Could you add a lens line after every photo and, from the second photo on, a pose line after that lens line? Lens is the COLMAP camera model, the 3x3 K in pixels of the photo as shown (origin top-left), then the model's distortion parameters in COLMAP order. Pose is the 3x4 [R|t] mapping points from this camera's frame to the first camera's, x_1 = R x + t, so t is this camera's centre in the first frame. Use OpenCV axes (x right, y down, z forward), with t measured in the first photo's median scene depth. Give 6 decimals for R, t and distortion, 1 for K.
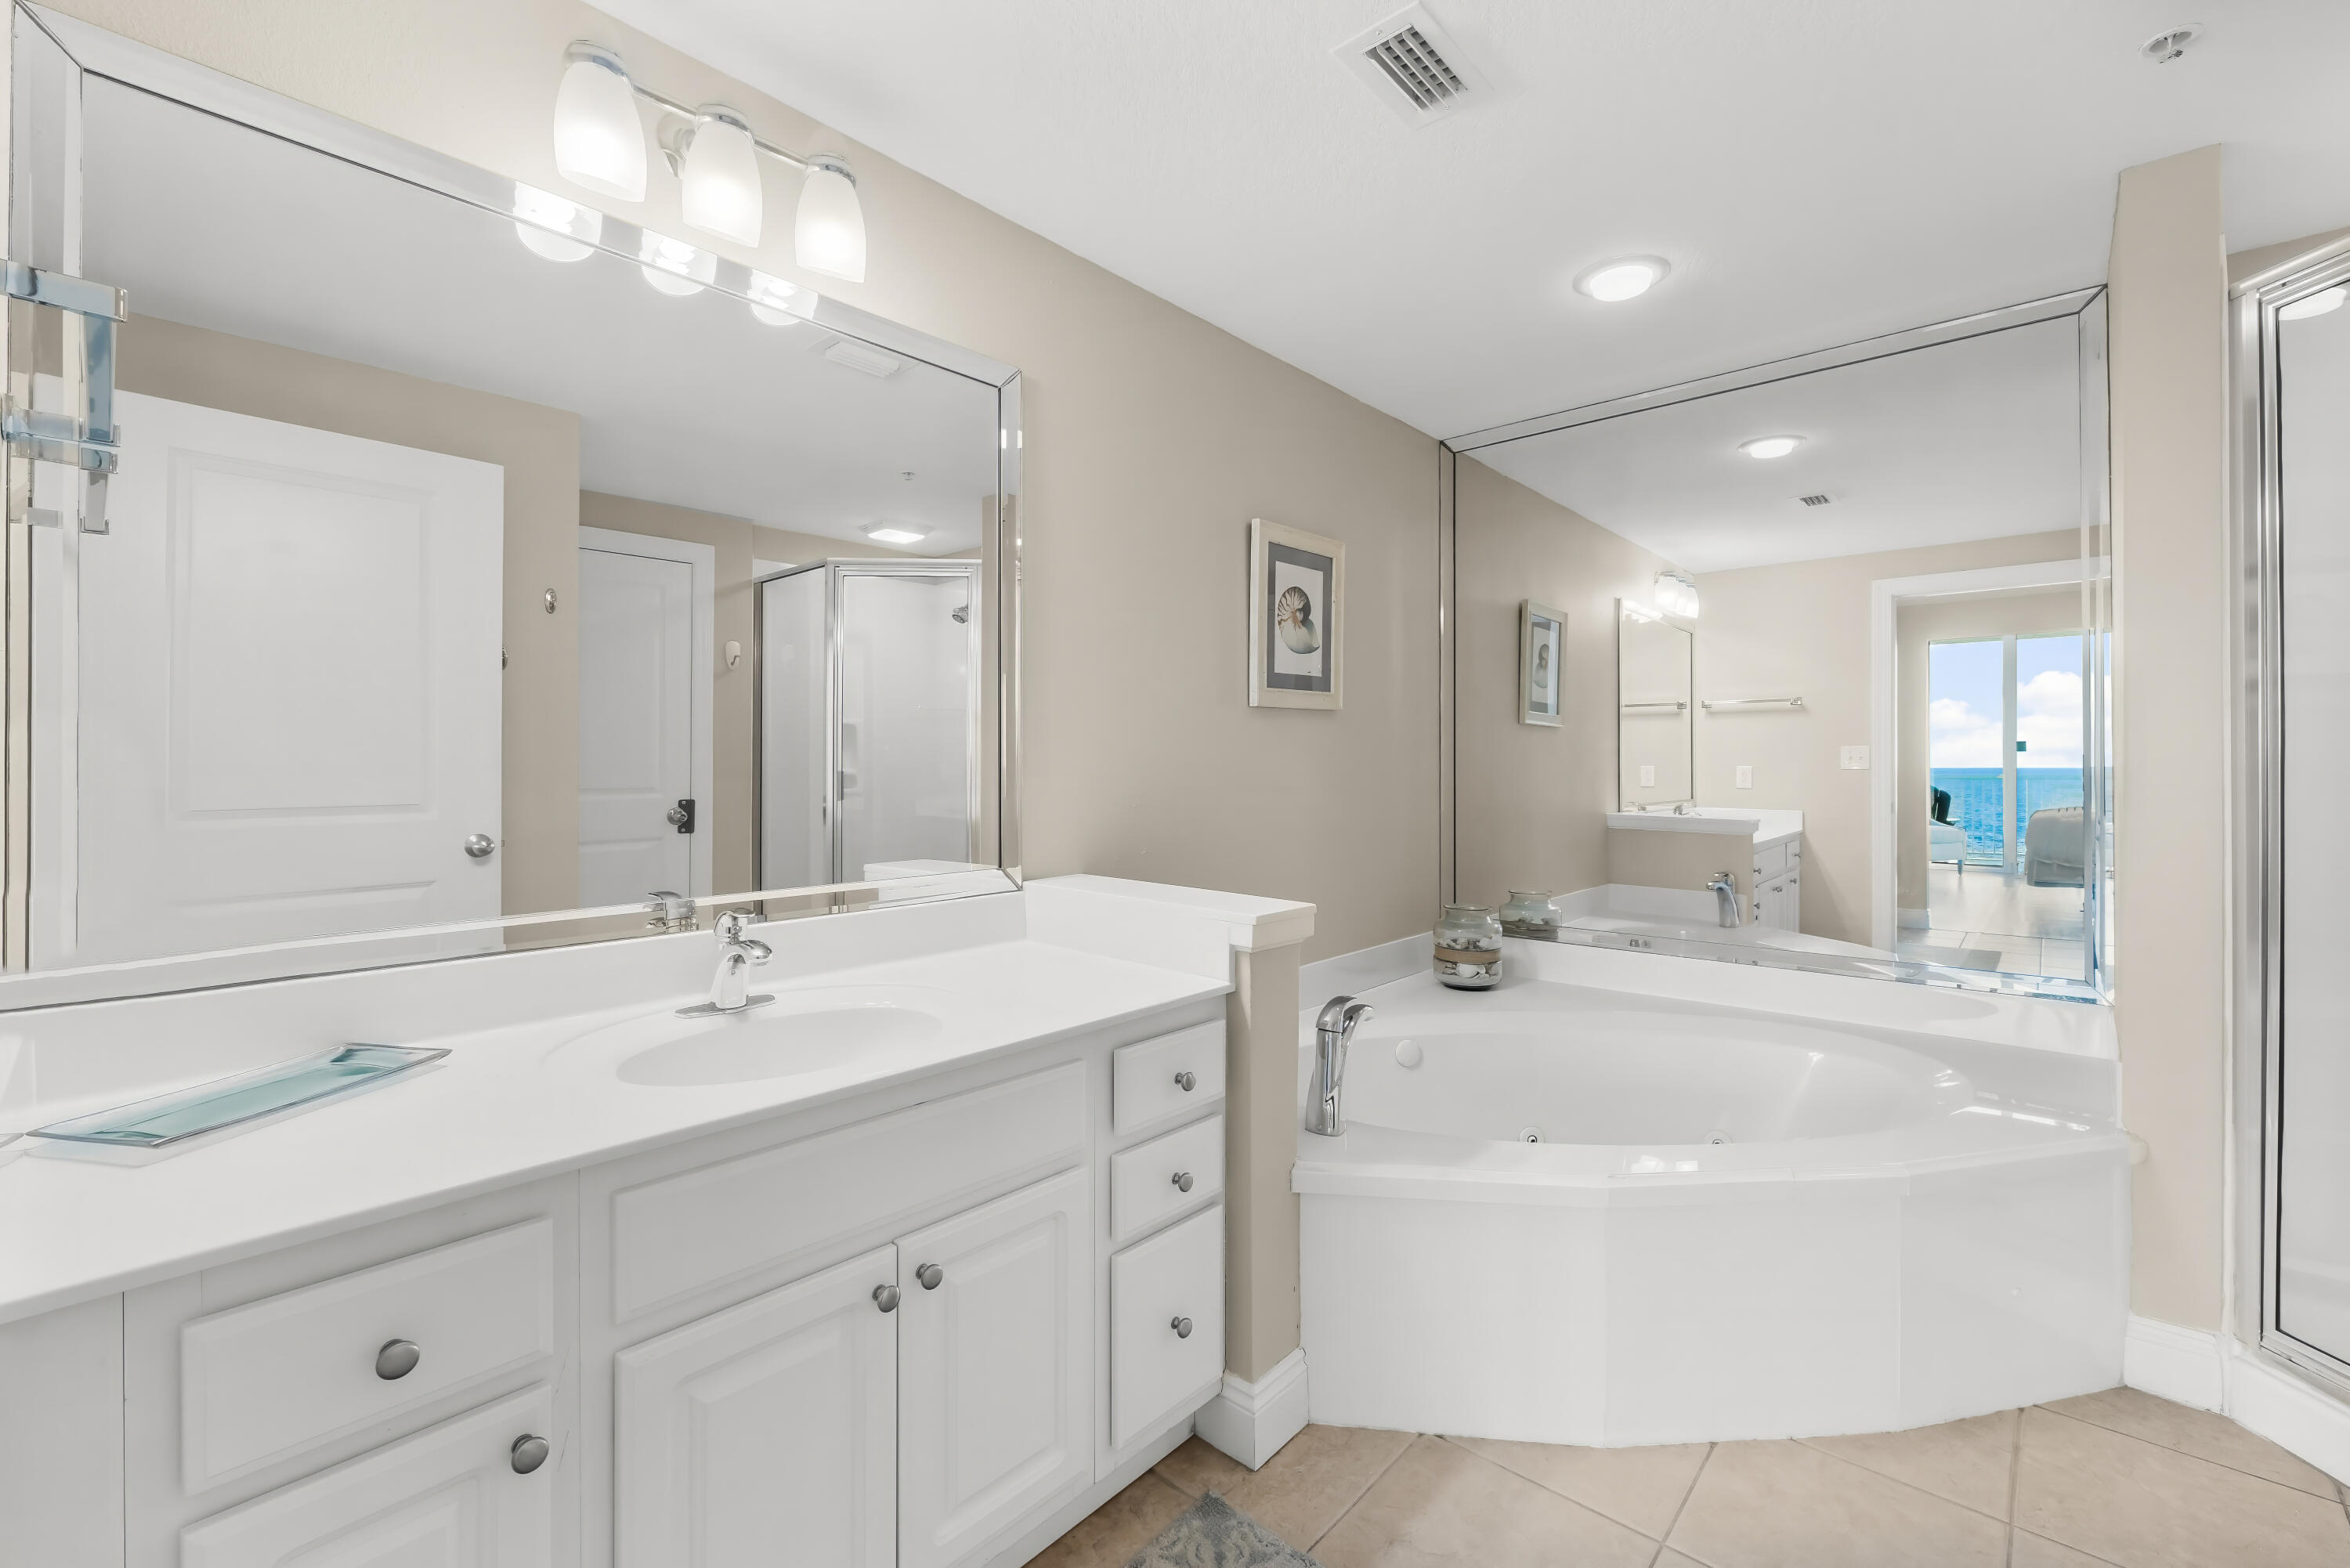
lens RADIAL K [[1011.3, 0, 1174.6], [0, 1011.3, 767.7], [0, 0, 1]] dist [-0.007842, -0.000198]
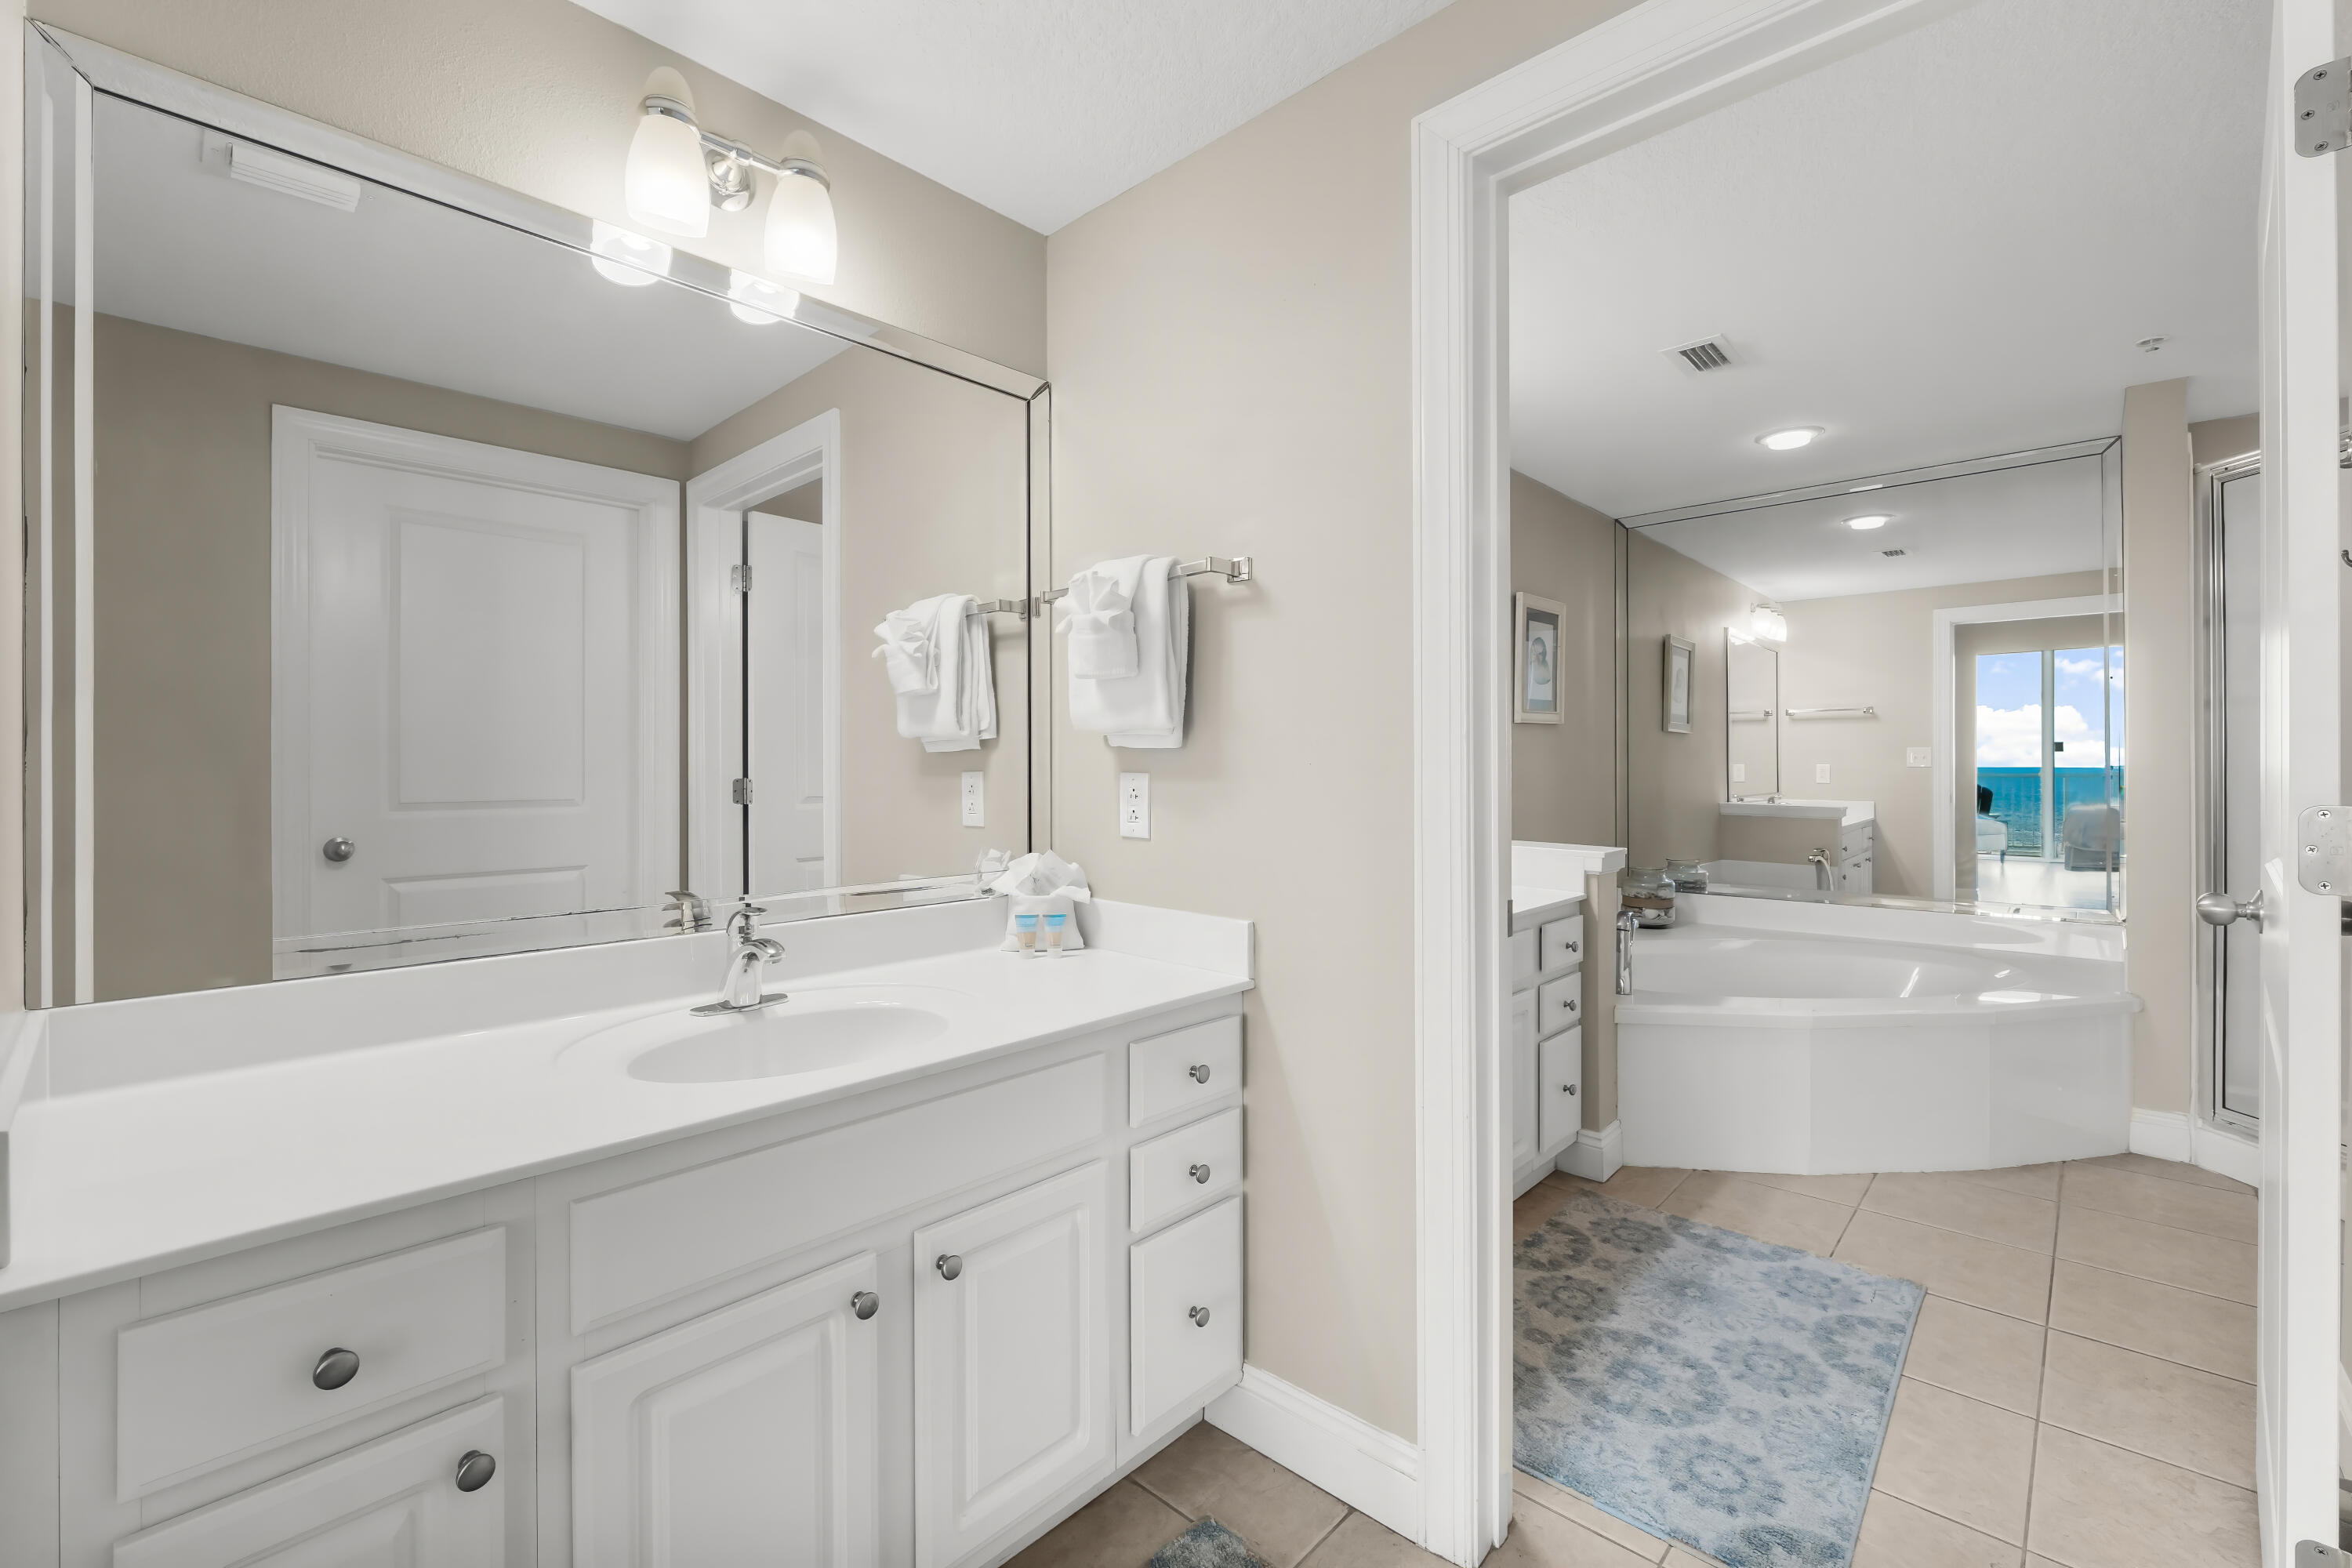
lens RADIAL K [[1012.2, 0, 1159.0], [0, 1012.2, 770.4], [0, 0, 1]] dist [-0.007842, -0.000198]
pose [[0.999642, -0.000156, -0.026744, -0.319719], [0.000305, 0.999984, 0.005560, -0.001939], [0.026743, -0.005566, 0.999627, -0.366430]]
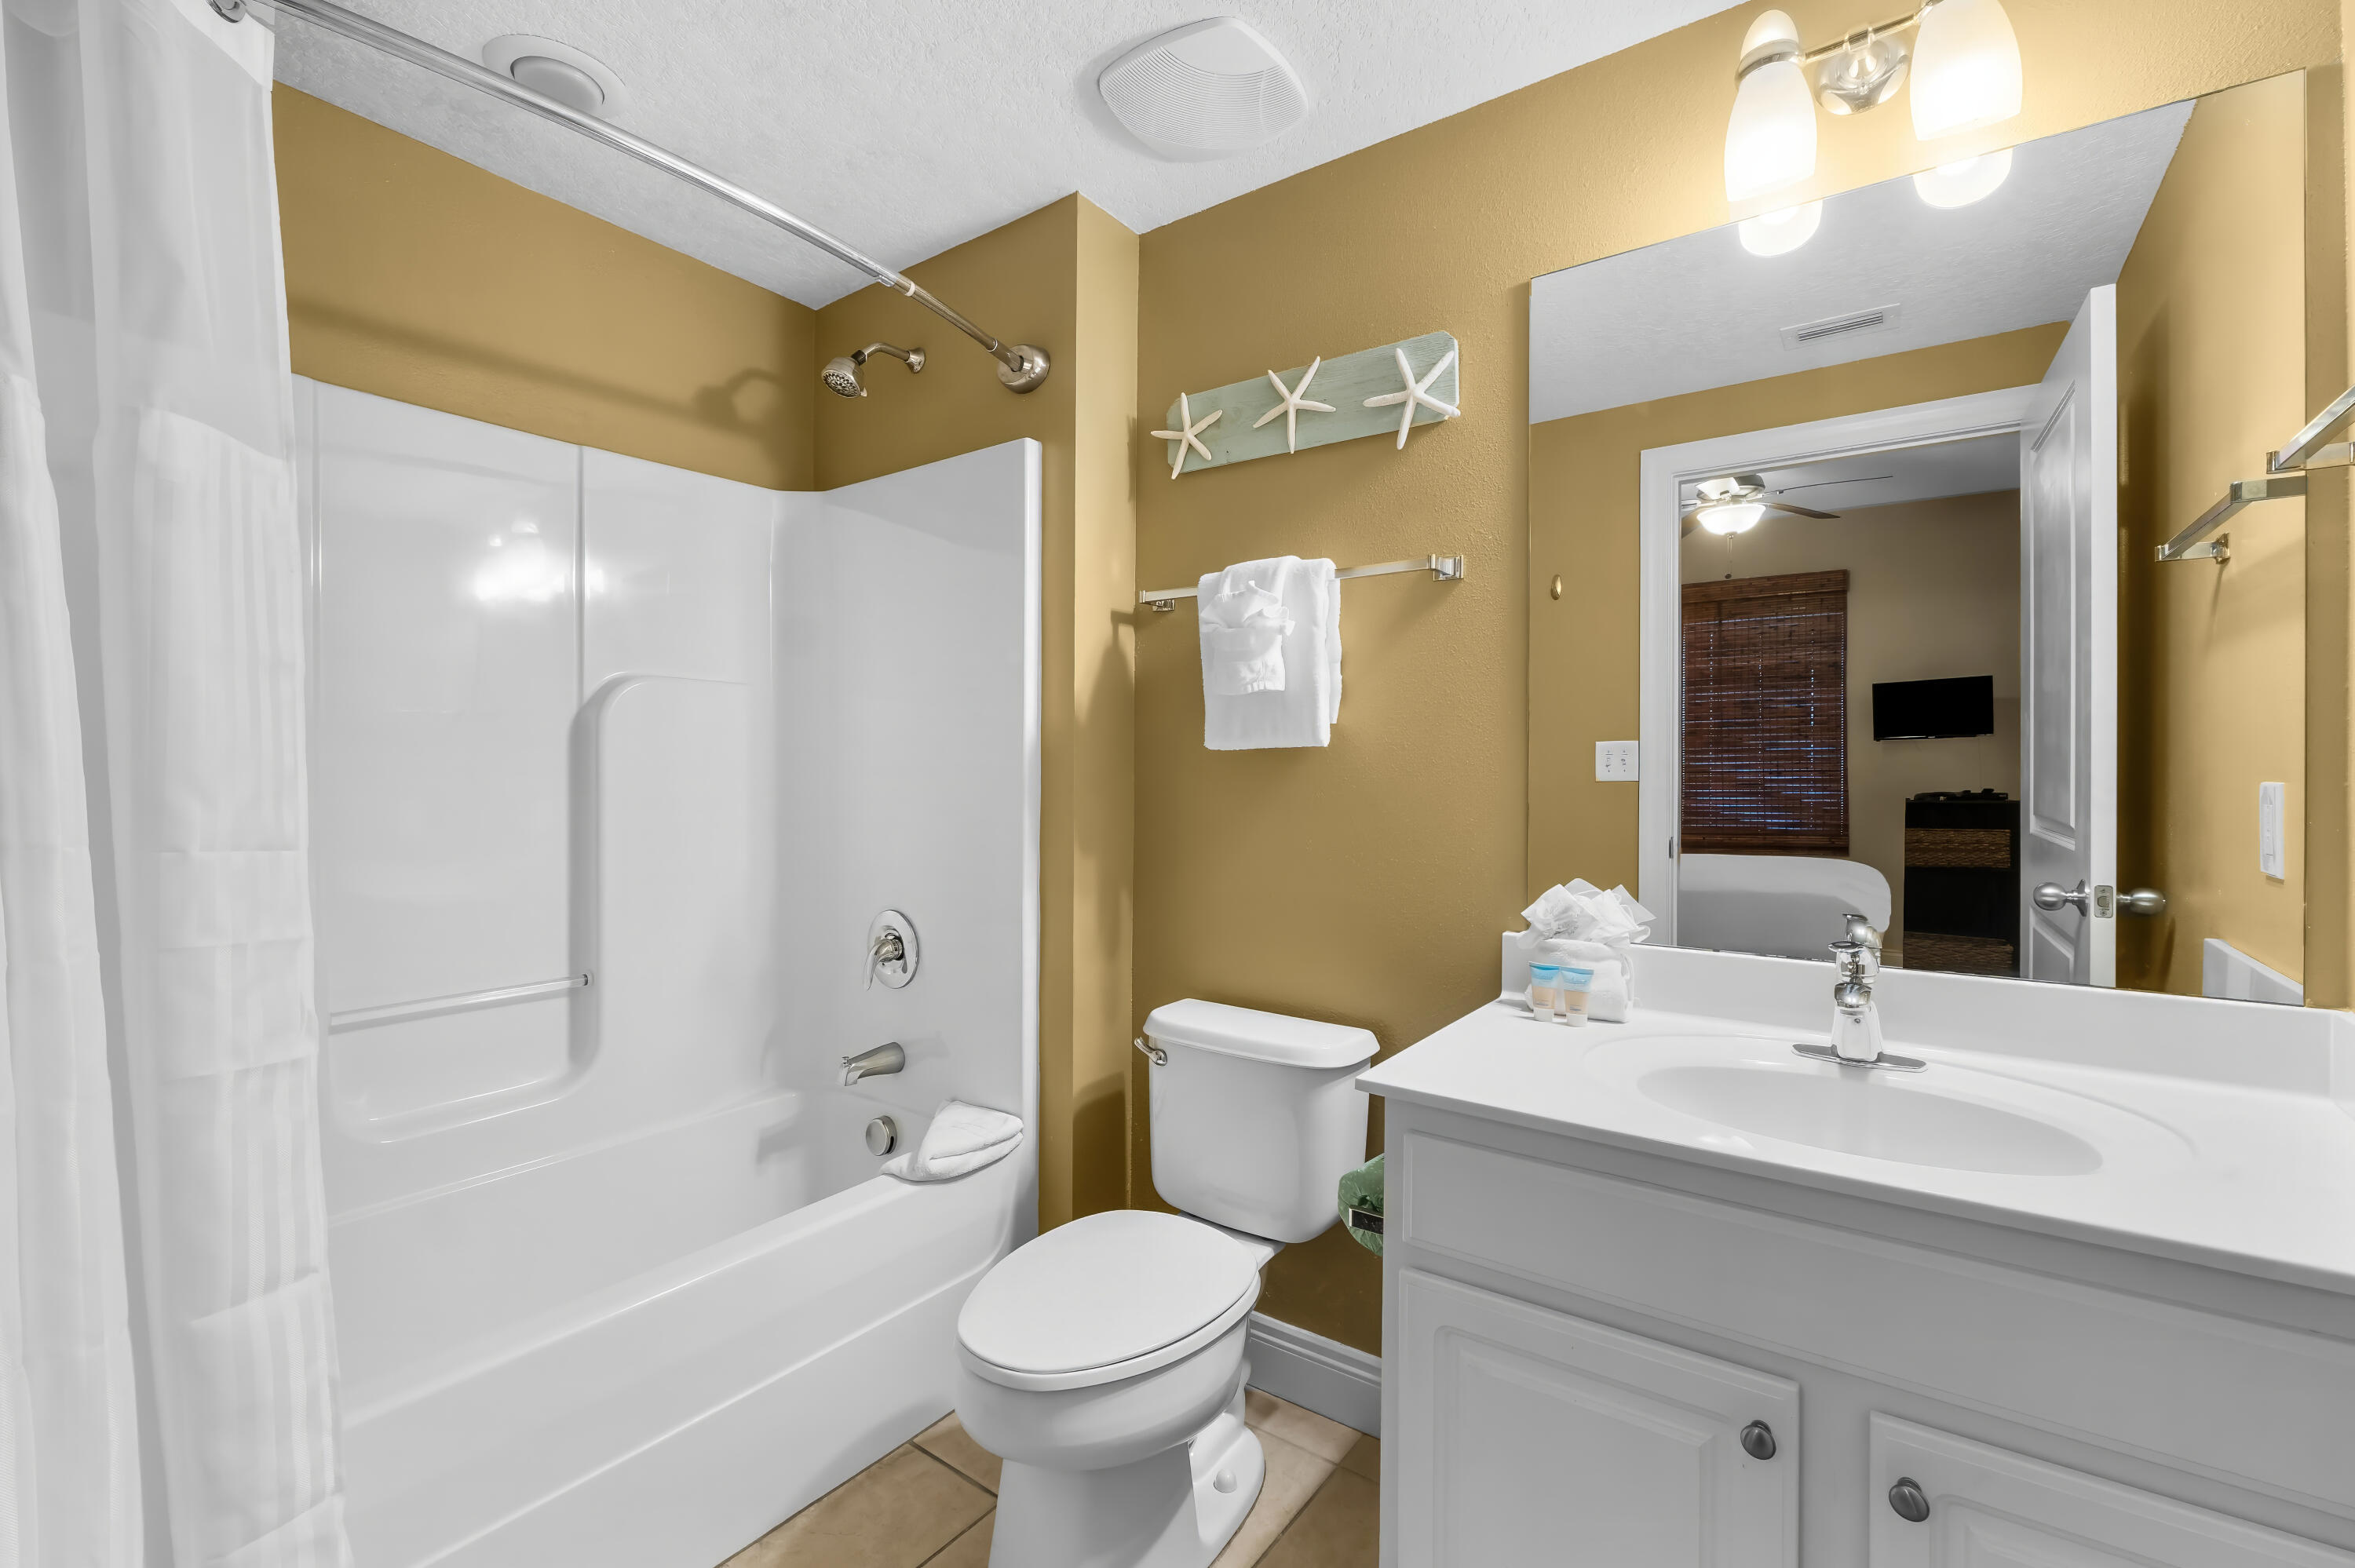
lens RADIAL K [[1013.4, 0, 1176.0], [0, 1013.4, 776.2], [0, 0, 1]] dist [-0.007842, -0.000198]
pose [[0.103910, 0.018962, -0.994406, 2.852445], [0.002043, 0.999812, 0.019278, -0.152036], [0.994585, -0.004035, 0.103852, 2.781476]]
